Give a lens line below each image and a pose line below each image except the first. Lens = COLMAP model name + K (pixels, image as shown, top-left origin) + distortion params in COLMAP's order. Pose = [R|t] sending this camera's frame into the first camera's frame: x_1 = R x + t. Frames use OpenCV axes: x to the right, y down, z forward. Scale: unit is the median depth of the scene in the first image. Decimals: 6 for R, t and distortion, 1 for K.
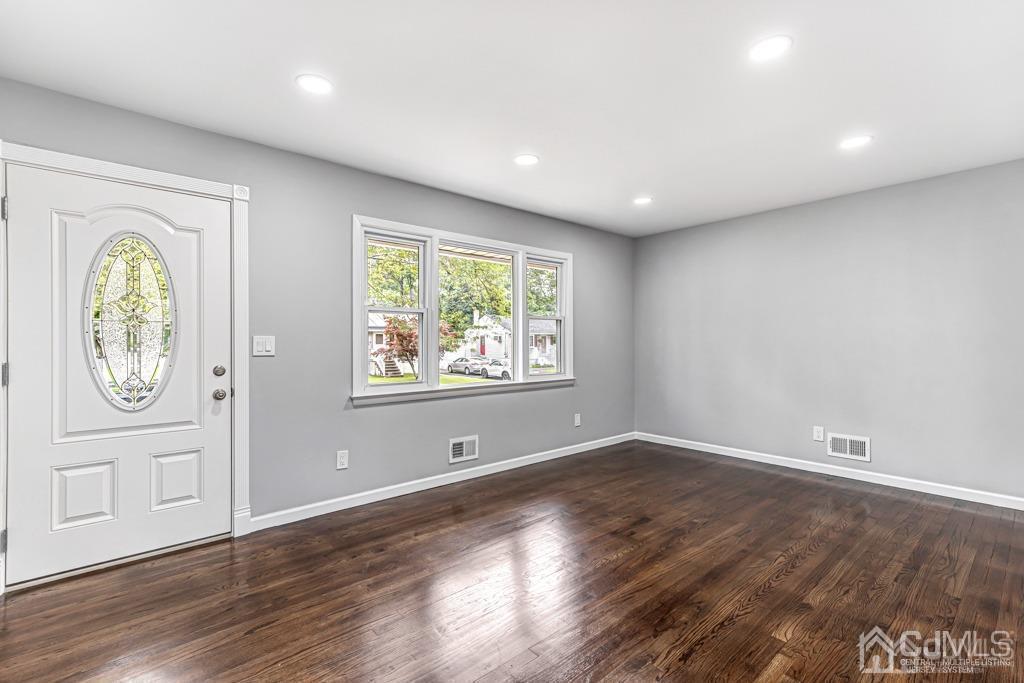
lens RADIAL K [[459.1, 0, 515.4], [0, 459.1, 340.2], [0, 0, 1]] dist [0.003507, 0.003840]
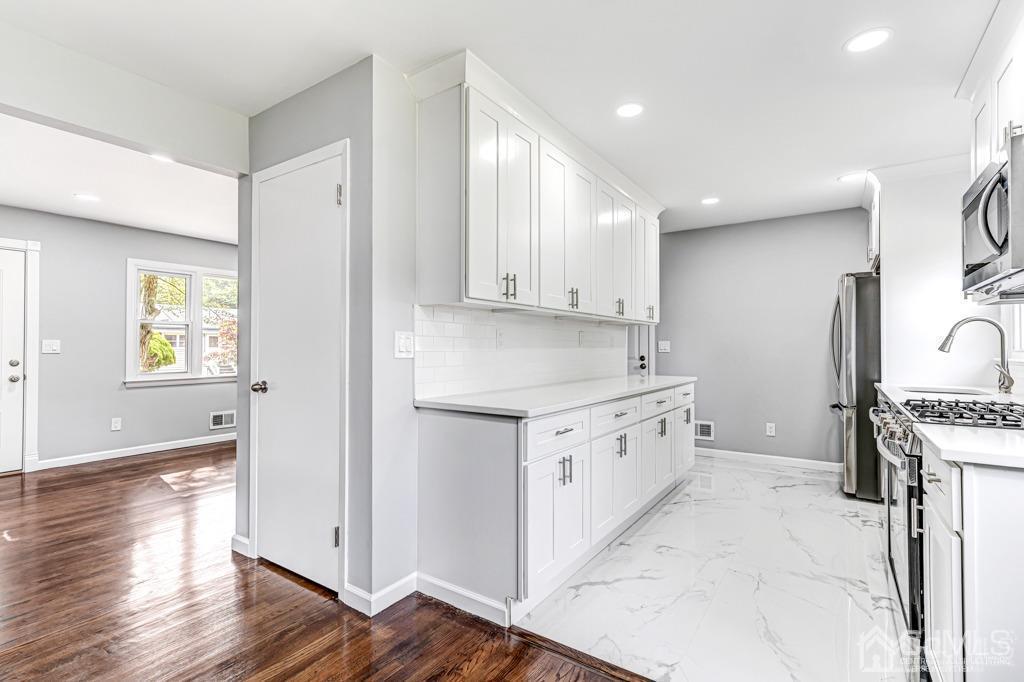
lens RADIAL K [[478.5, 0, 515.9], [0, 478.5, 340.3], [0, 0, 1]] dist [0.008499, 0.003800]
pose [[0.967008, 0.007549, 0.254634, 0.531274], [-0.005477, 0.999946, -0.008846, -0.003057], [-0.254687, 0.007160, 0.966997, -0.938128]]
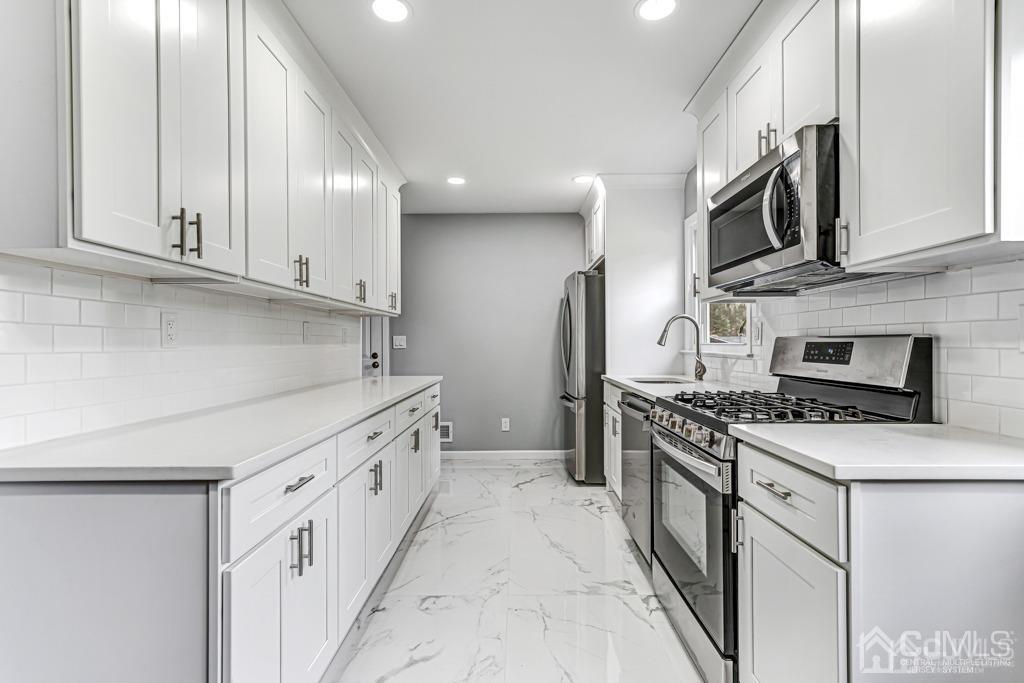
lens RADIAL K [[478.5, 0, 514.9], [0, 478.5, 341.7], [0, 0, 1]] dist [0.008499, 0.003800]
pose [[0.666250, 0.001391, 0.745727, 0.597634], [-0.002399, 0.999997, 0.000278, -0.001110], [-0.745724, -0.001974, 0.666252, -0.671319]]
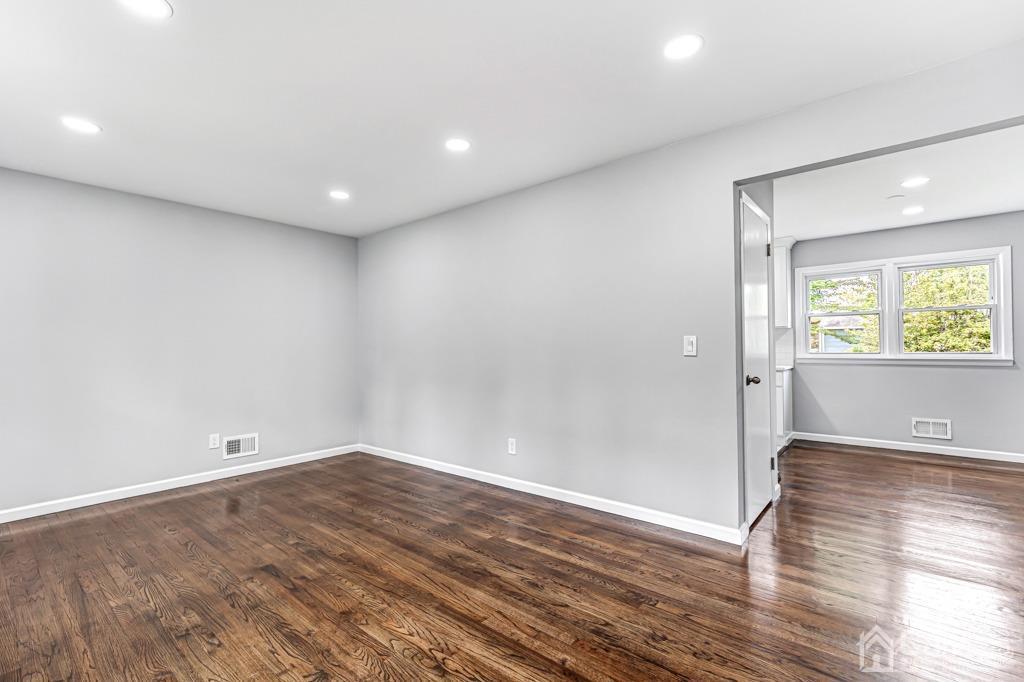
lens RADIAL K [[459.1, 0, 504.8], [0, 459.1, 342.2], [0, 0, 1]] dist [0.003507, 0.003840]
pose [[-0.153147, 0.017866, 0.988042, -0.611048], [0.006031, 0.999835, -0.017145, 0.011727], [-0.988185, 0.003333, -0.153229, 0.746429]]
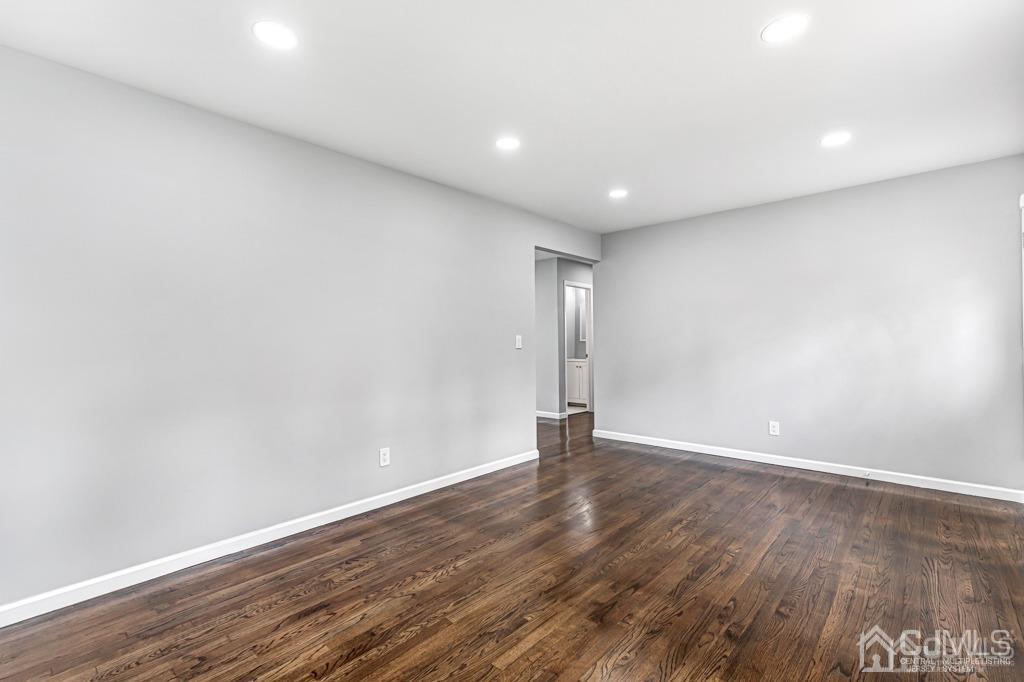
lens RADIAL K [[459.1, 0, 523.3], [0, 459.1, 342.3], [0, 0, 1]] dist [0.003507, 0.003840]
pose [[-0.989998, 0.014445, -0.140339, 0.493200], [0.015049, 0.999881, -0.003249, 0.010865], [0.140276, -0.005329, -0.990098, 1.697122]]
